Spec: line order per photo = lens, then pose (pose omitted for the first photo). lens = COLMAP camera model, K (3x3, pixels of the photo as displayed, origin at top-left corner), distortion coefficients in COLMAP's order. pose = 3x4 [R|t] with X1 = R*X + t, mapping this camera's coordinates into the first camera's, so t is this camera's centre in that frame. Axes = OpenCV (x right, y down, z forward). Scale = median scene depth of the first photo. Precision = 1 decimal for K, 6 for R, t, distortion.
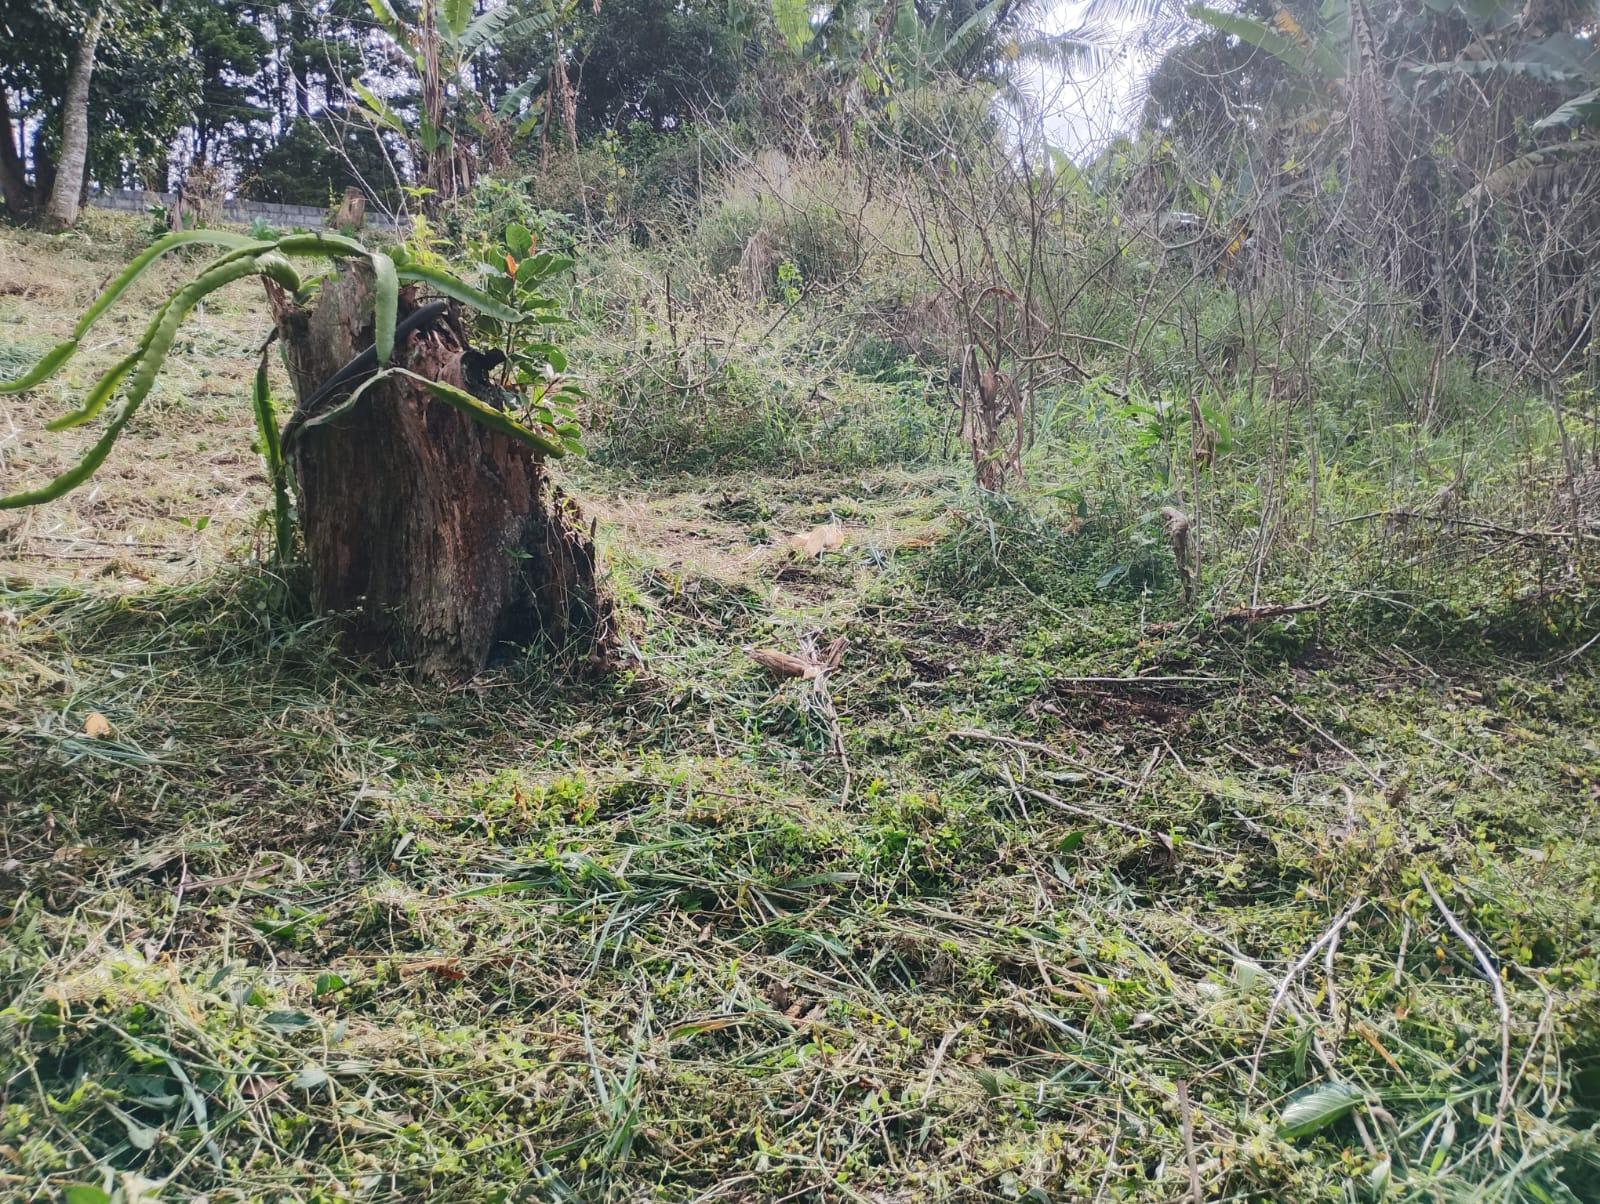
lens RADIAL K [[1317.7, 0, 800.0], [0, 1317.7, 602.0], [0, 0, 1]] dist [0.075961, -0.084402]
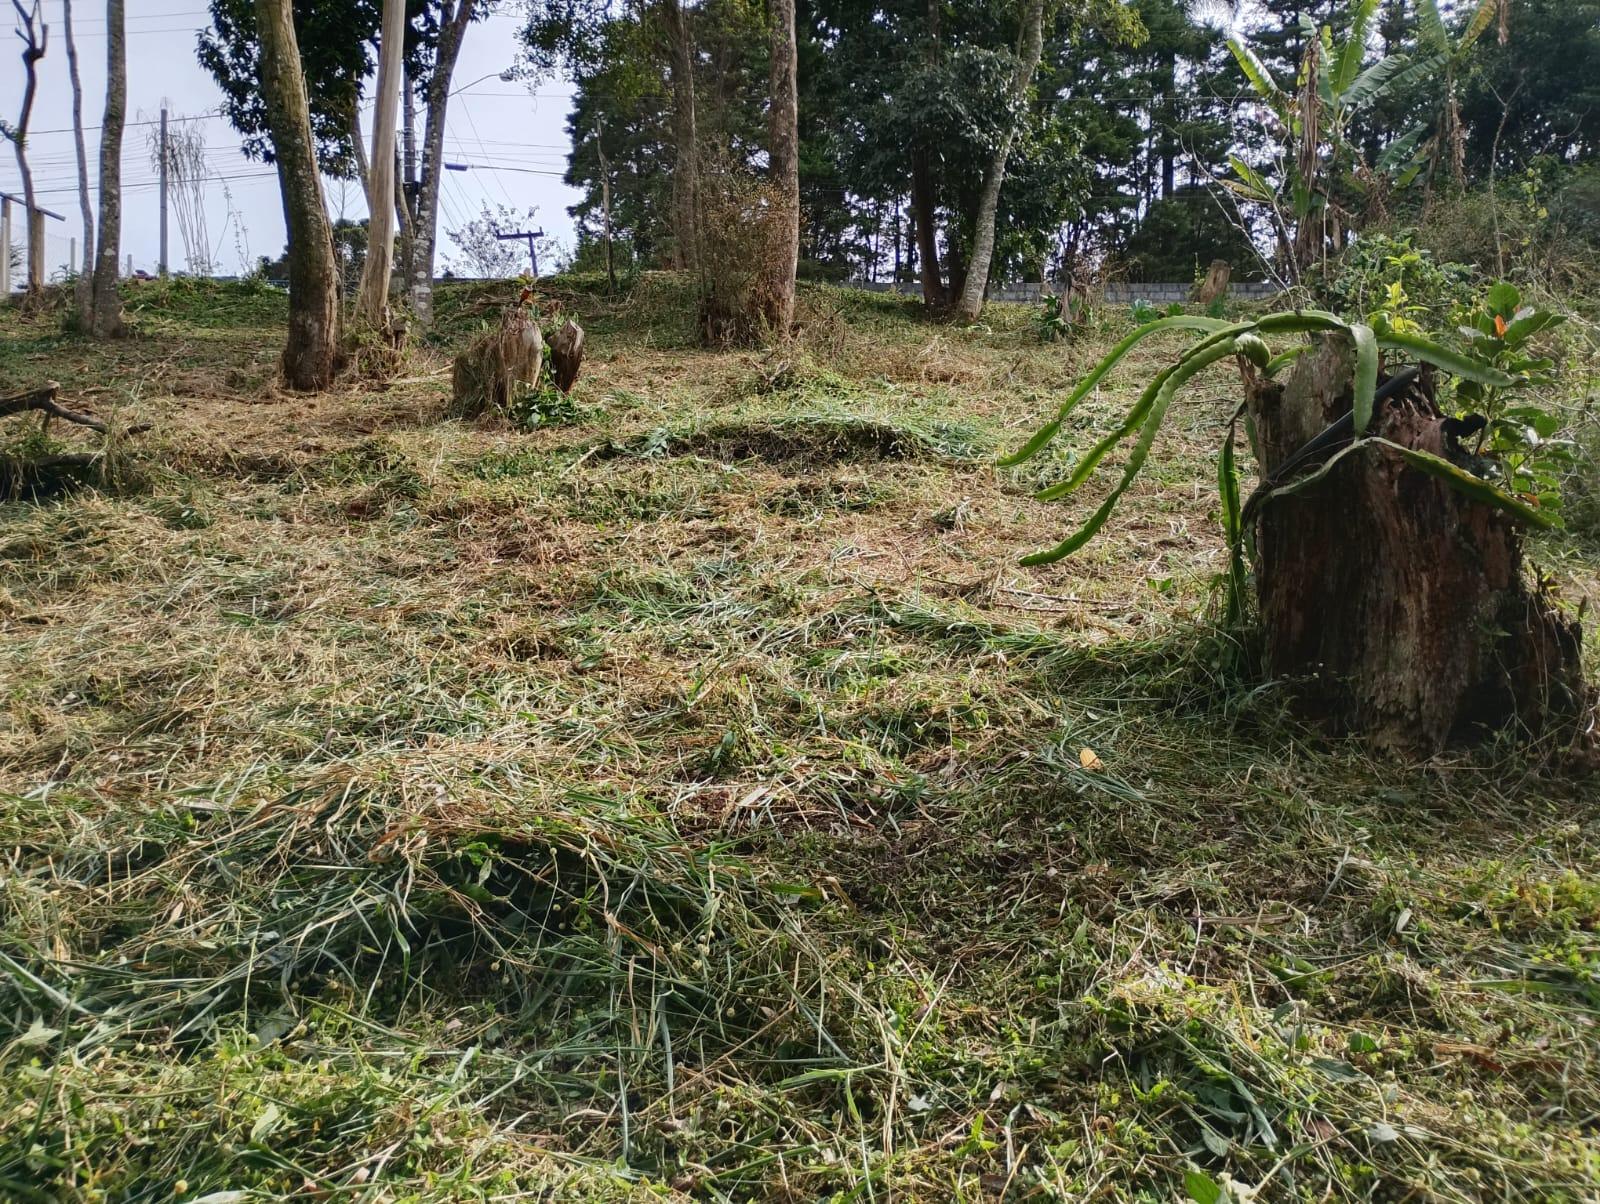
lens RADIAL K [[1329.0, 0, 794.7], [0, 1329.0, 606.8], [0, 0, 1]] dist [0.071865, -0.083155]
pose [[0.831680, 0.052717, -0.552747, -0.098740], [-0.078025, 0.996701, -0.022341, 0.006757], [0.549746, 0.061708, 0.833049, -0.069565]]
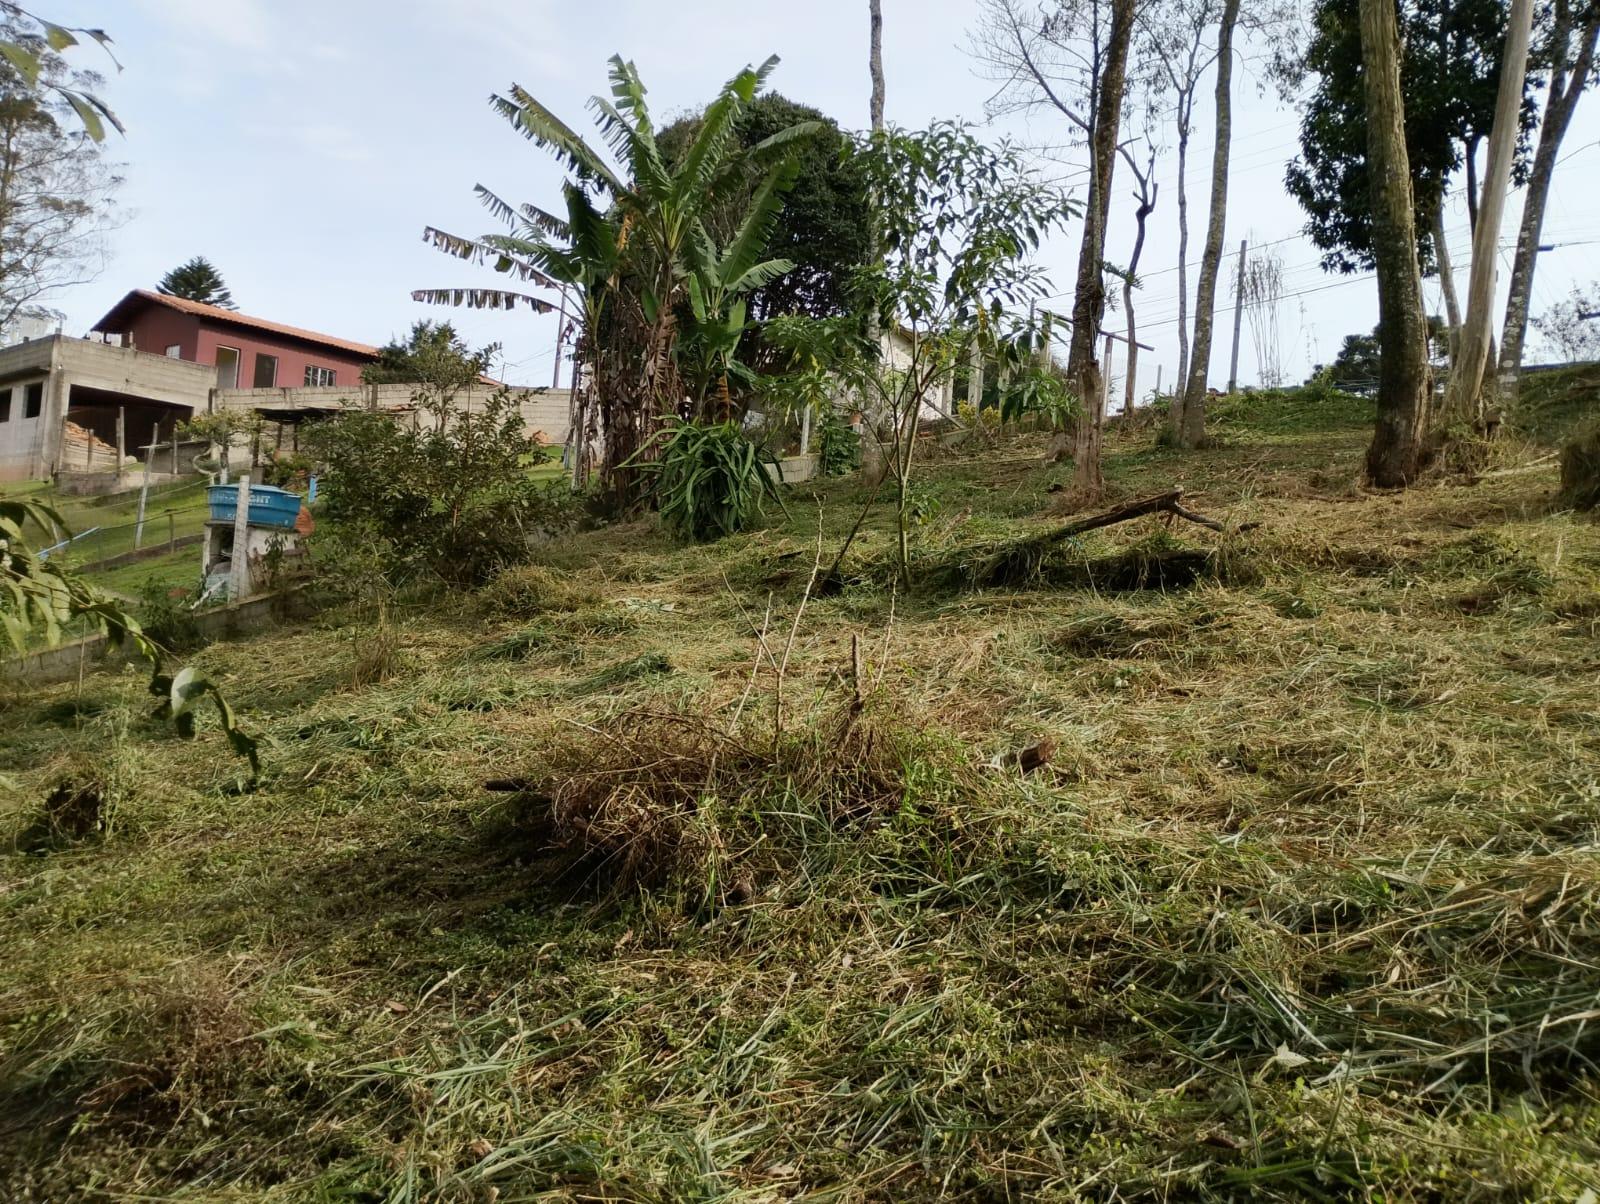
lens RADIAL K [[1317.7, 0, 800.0], [0, 1317.7, 602.0], [0, 0, 1]] dist [0.075961, -0.084402]
pose [[0.259907, 0.023351, -0.965351, -0.141852], [-0.150295, 0.988503, -0.016553, 0.038999], [0.953866, 0.149390, 0.260428, -0.183086]]
